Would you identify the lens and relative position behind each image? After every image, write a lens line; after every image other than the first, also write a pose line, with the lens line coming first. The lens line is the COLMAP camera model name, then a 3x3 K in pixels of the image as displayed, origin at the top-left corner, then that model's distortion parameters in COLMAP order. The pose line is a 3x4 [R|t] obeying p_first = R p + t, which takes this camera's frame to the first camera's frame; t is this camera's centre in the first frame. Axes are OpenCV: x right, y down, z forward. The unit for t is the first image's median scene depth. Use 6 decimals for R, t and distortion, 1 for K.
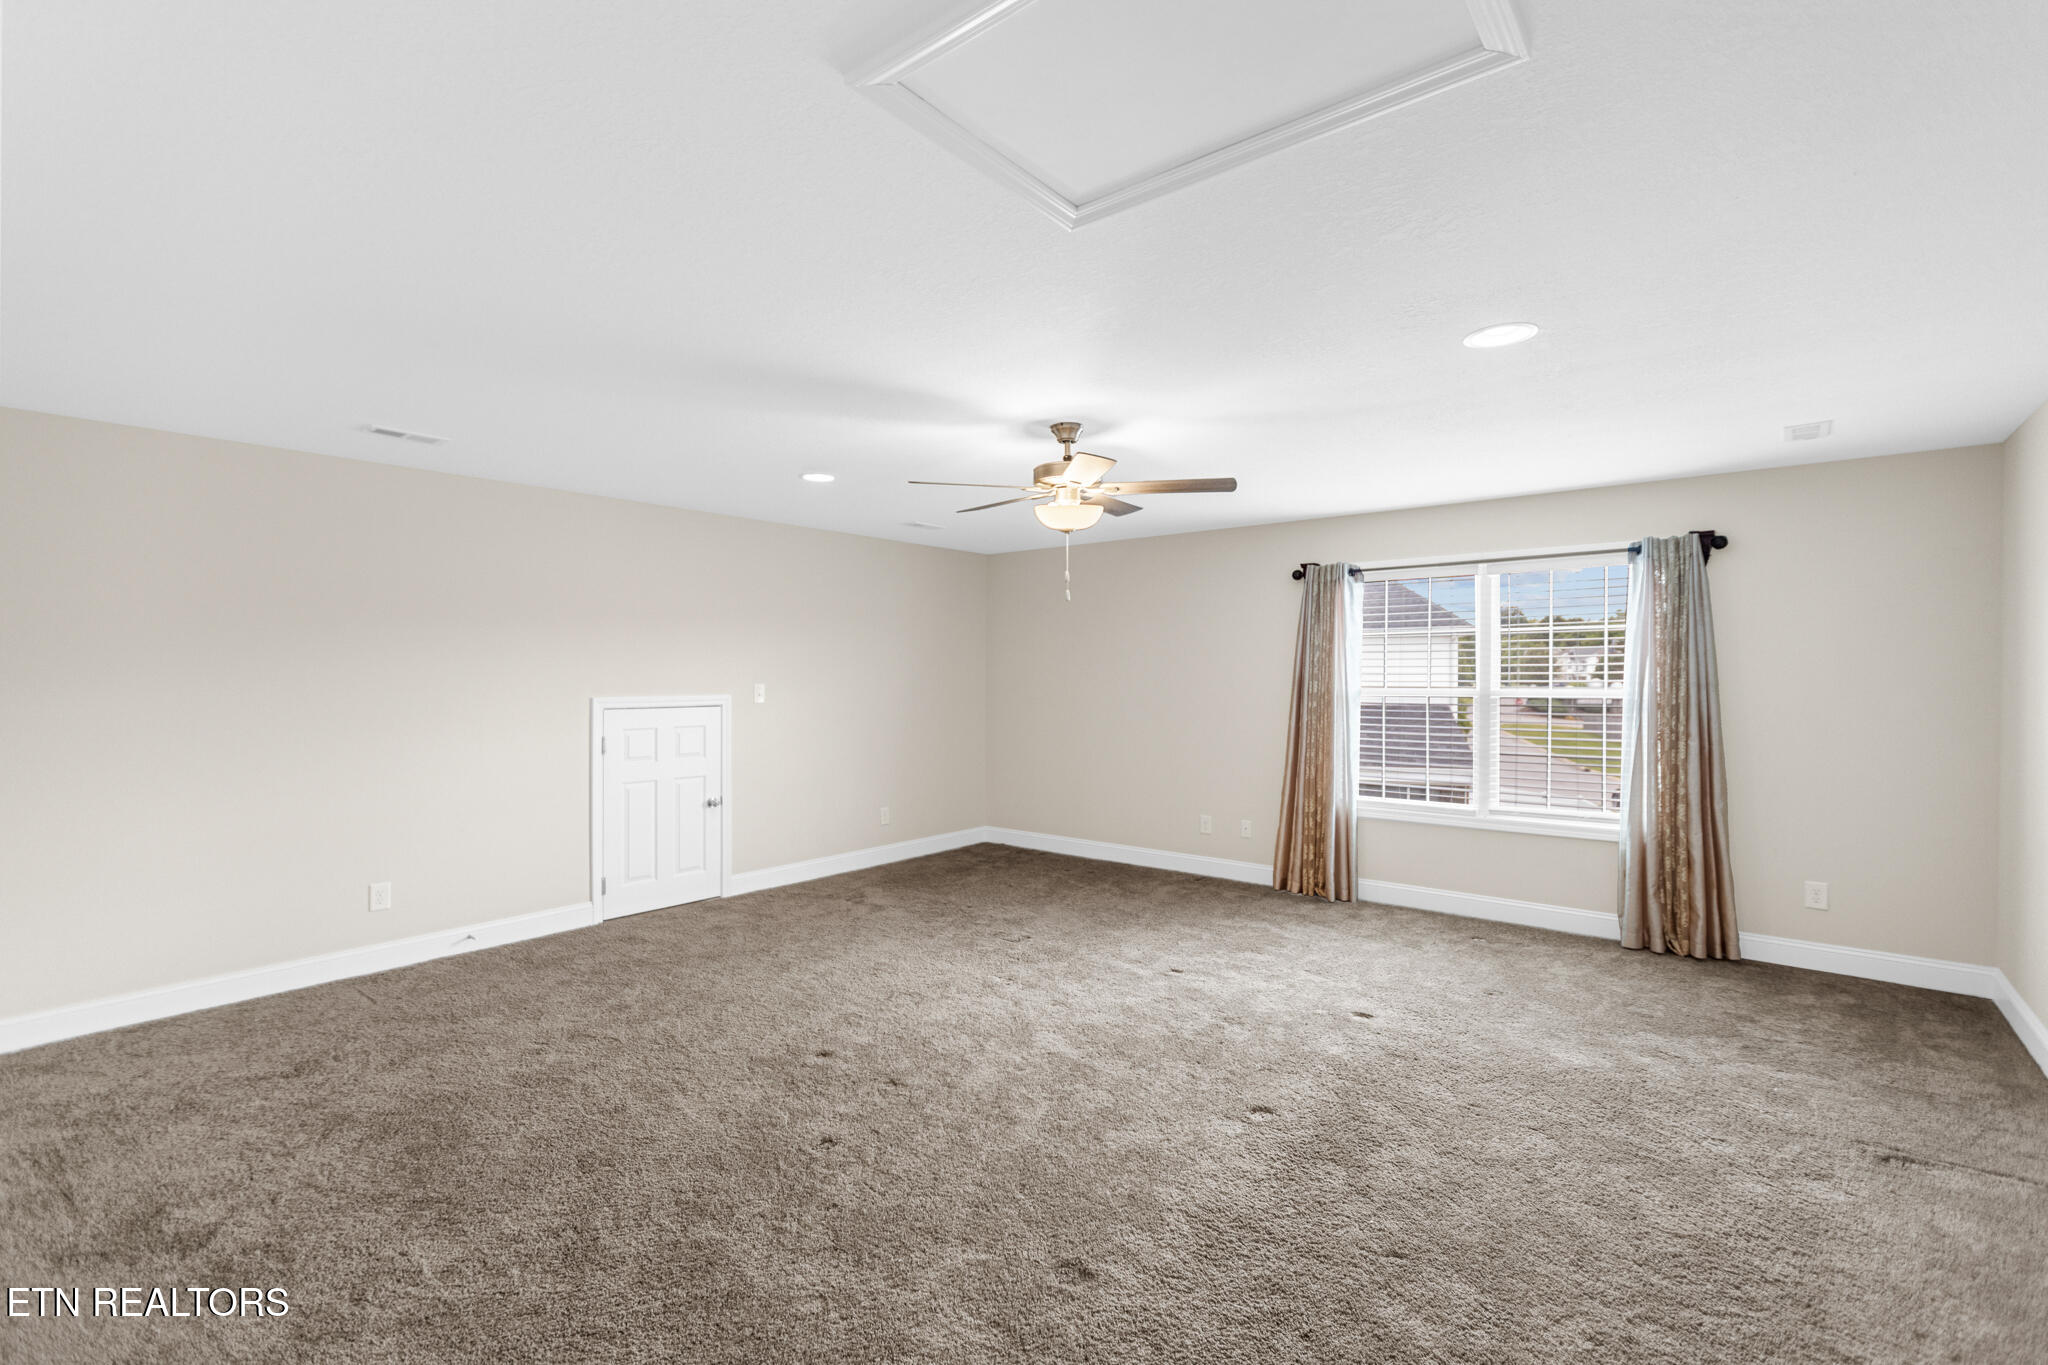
lens RADIAL K [[911.4, 0, 1011.3], [0, 911.4, 706.6], [0, 0, 1]] dist [0.002665, 0.000340]
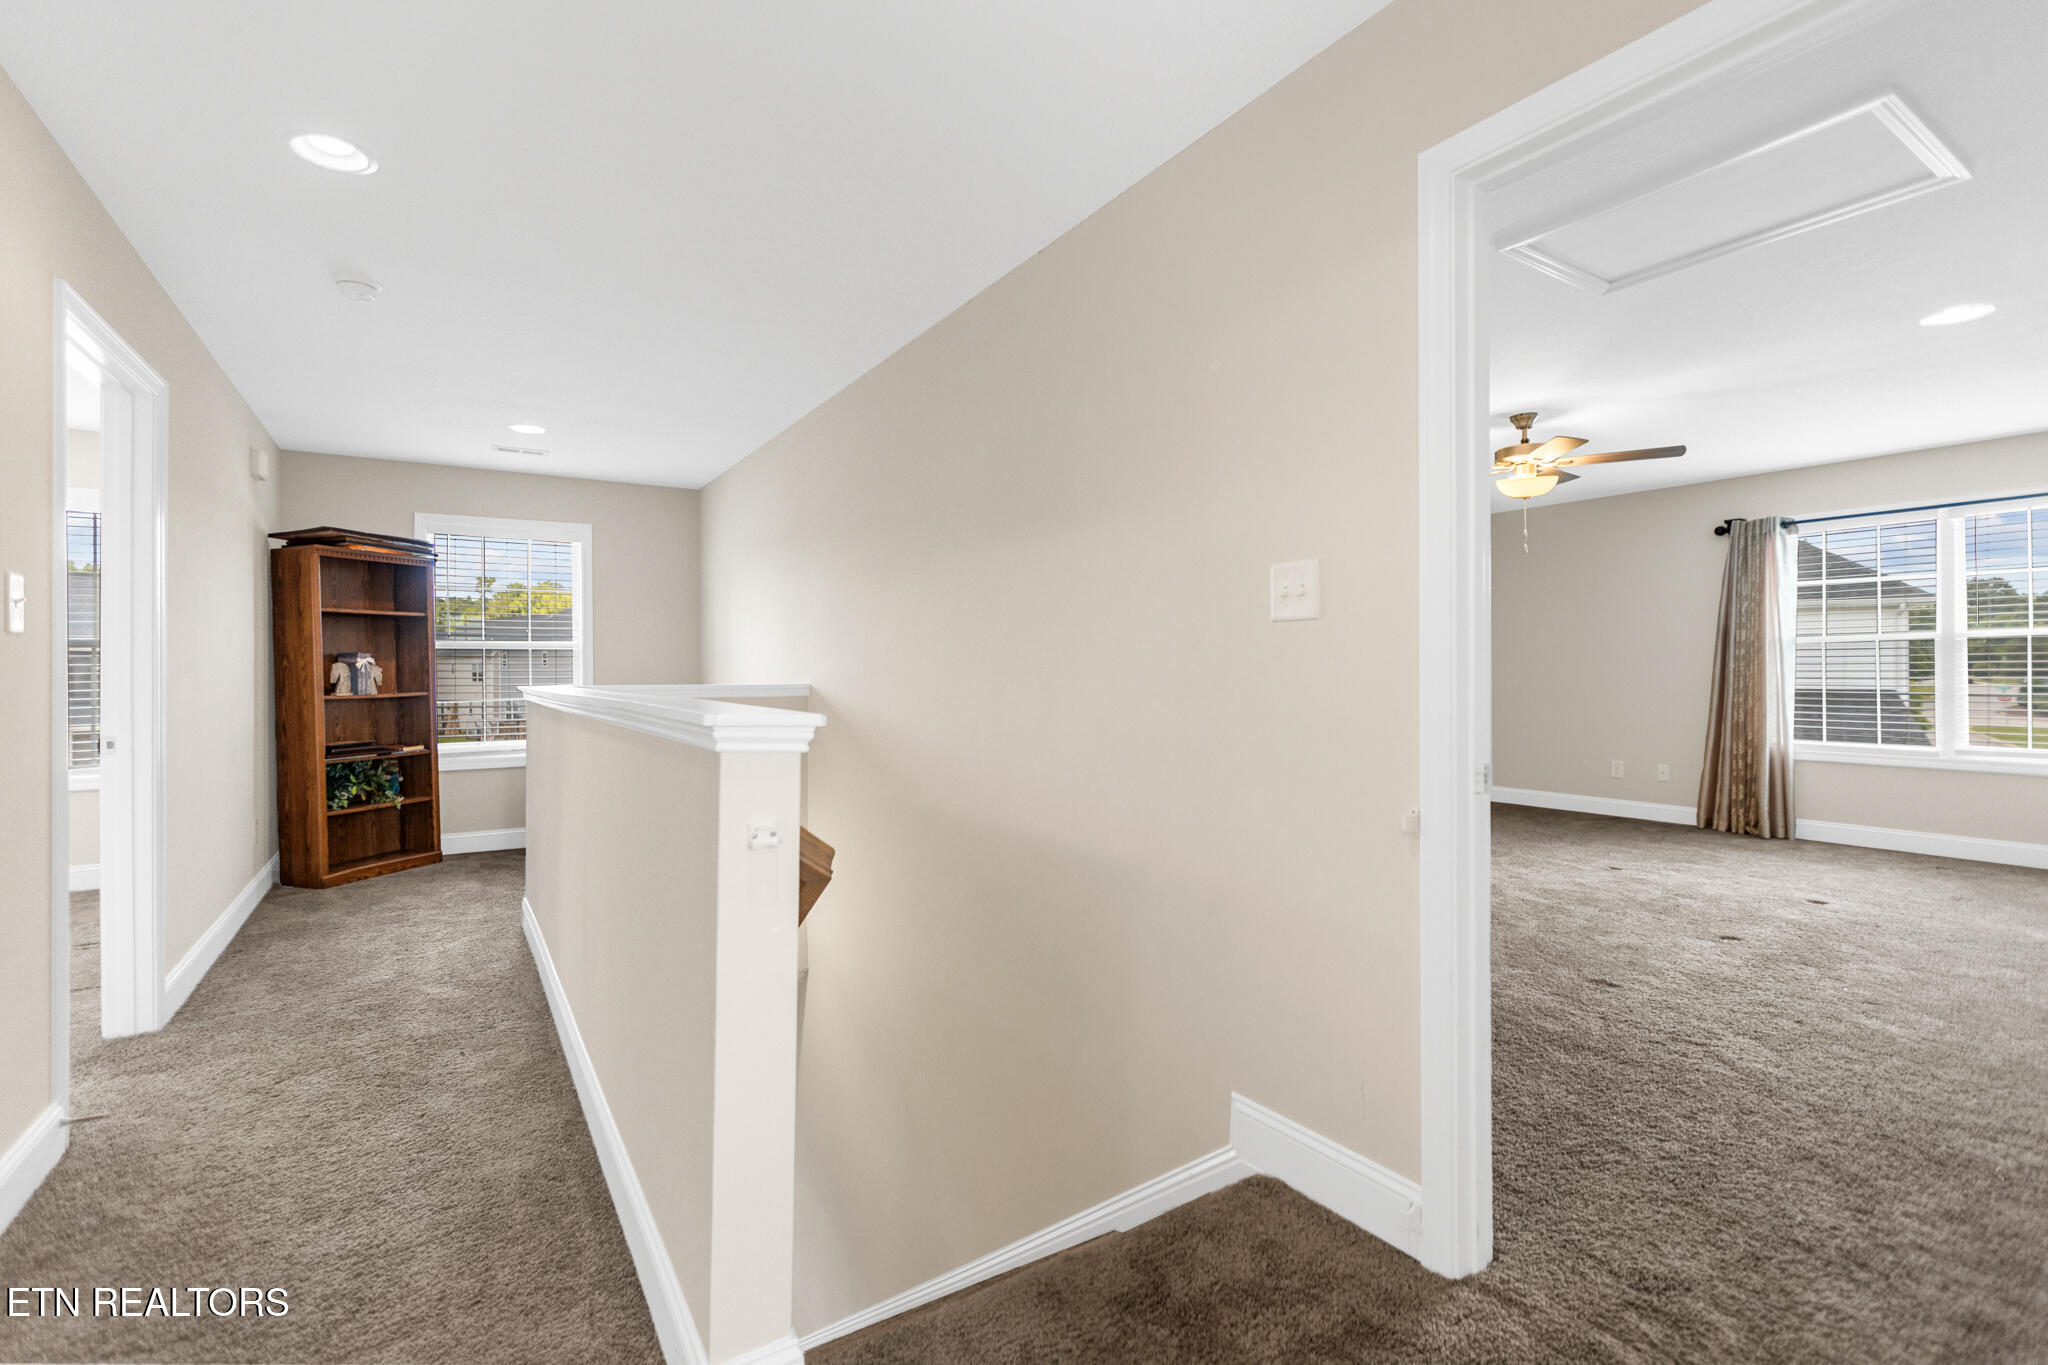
lens RADIAL K [[911.4, 0, 1011.9], [0, 911.4, 680.0], [0, 0, 1]] dist [0.001923, -0.000323]
pose [[0.949114, -0.002550, -0.314922, -0.141425], [-0.005255, 0.999700, -0.023932, 0.061658], [0.314888, 0.024369, 0.948816, -0.274510]]
